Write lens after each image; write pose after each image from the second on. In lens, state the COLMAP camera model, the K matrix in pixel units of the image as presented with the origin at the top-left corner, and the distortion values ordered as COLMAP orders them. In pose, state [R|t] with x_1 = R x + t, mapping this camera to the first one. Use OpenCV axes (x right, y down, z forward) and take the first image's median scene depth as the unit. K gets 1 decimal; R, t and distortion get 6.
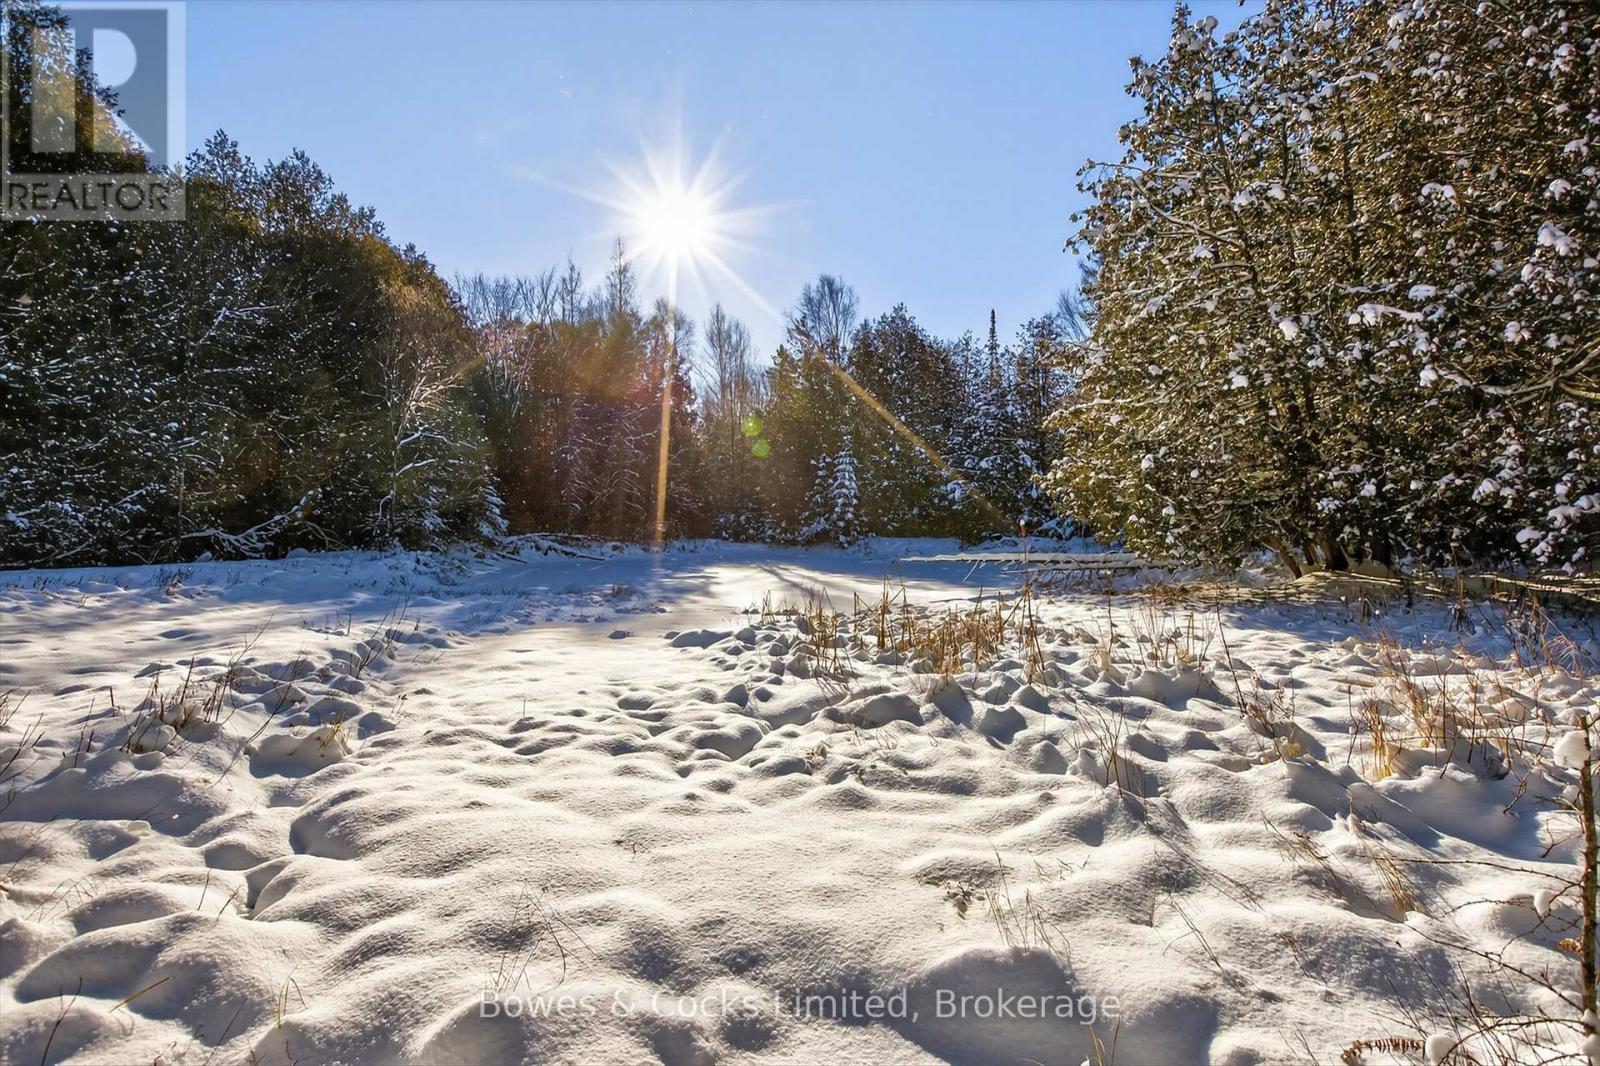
lens RADIAL K [[884.6, 0, 805.6], [0, 884.6, 515.2], [0, 0, 1]] dist [-0.003756, 0.001711]
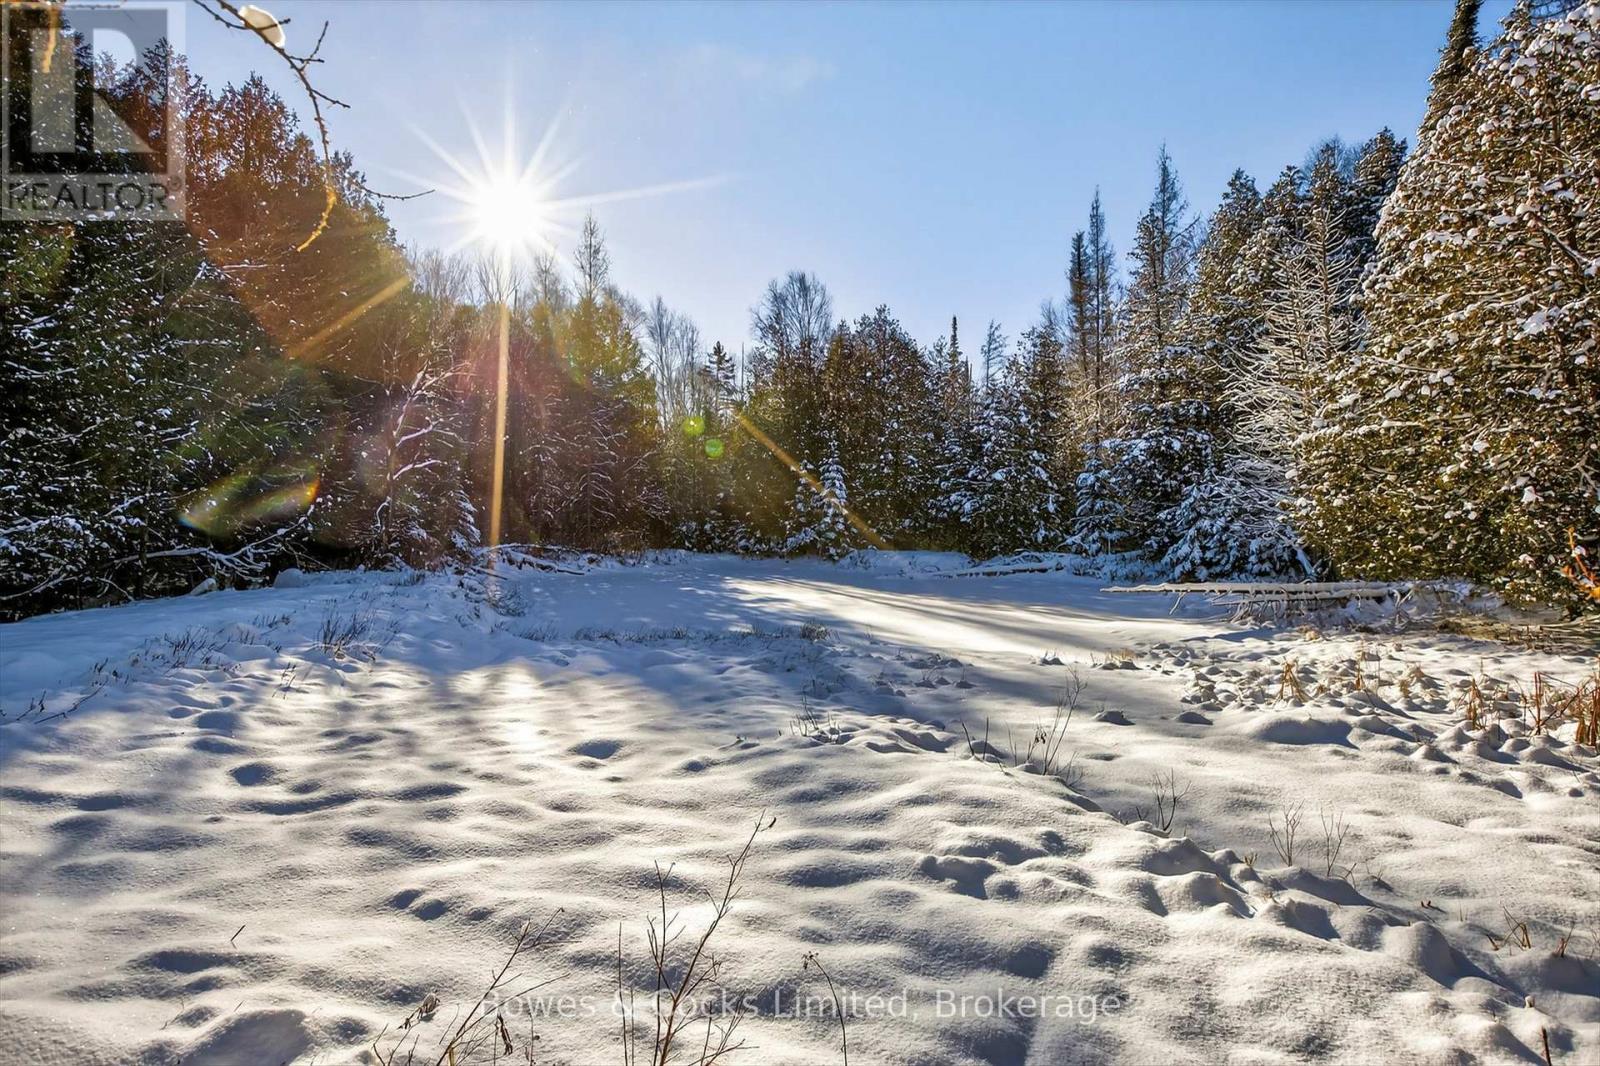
lens RADIAL K [[881.9, 0, 793.3], [0, 881.9, 518.1], [0, 0, 1]] dist [0.001571, 0.001036]
pose [[0.984036, 0.011431, 0.177602, -0.167019], [-0.011877, 0.999928, 0.001449, -0.009225], [-0.177573, -0.003536, 0.984101, 0.080982]]
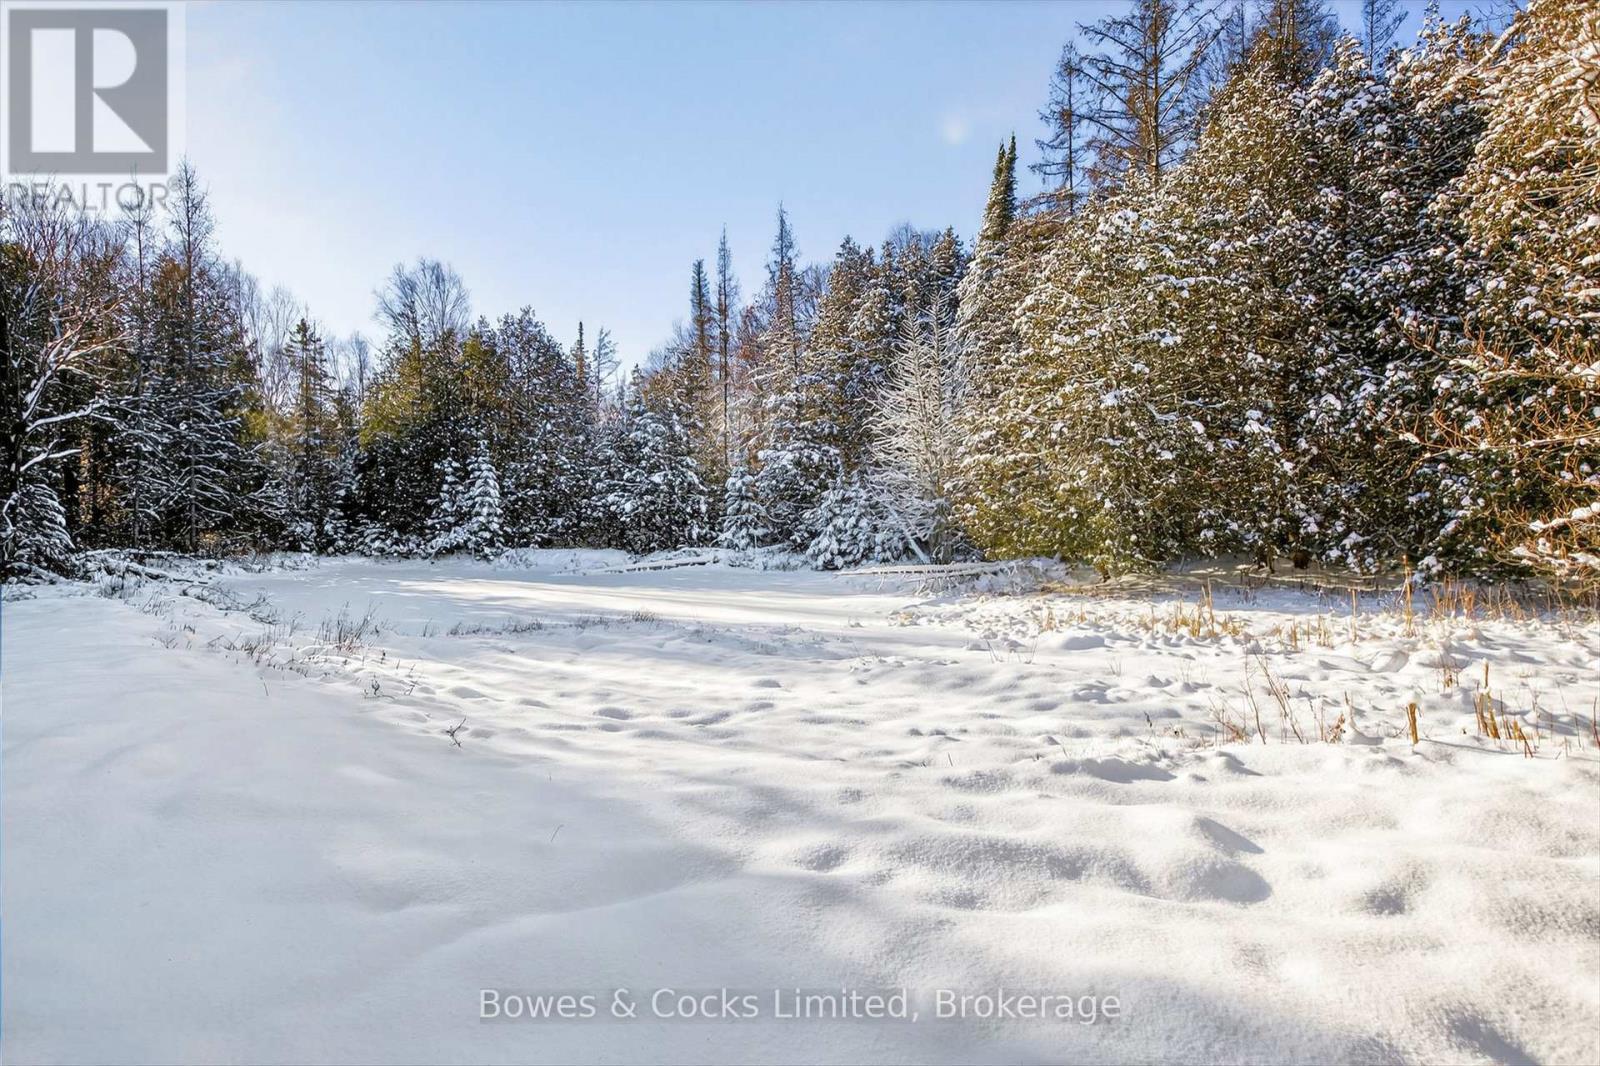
lens RADIAL K [[893.9, 0, 801.2], [0, 893.9, 514.9], [0, 0, 1]] dist [0.000689, 0.000626]
pose [[0.766558, 0.010694, 0.642086, -0.310751], [-0.009406, 0.999941, -0.005426, -0.009043], [-0.642106, -0.001880, 0.766613, 0.061242]]
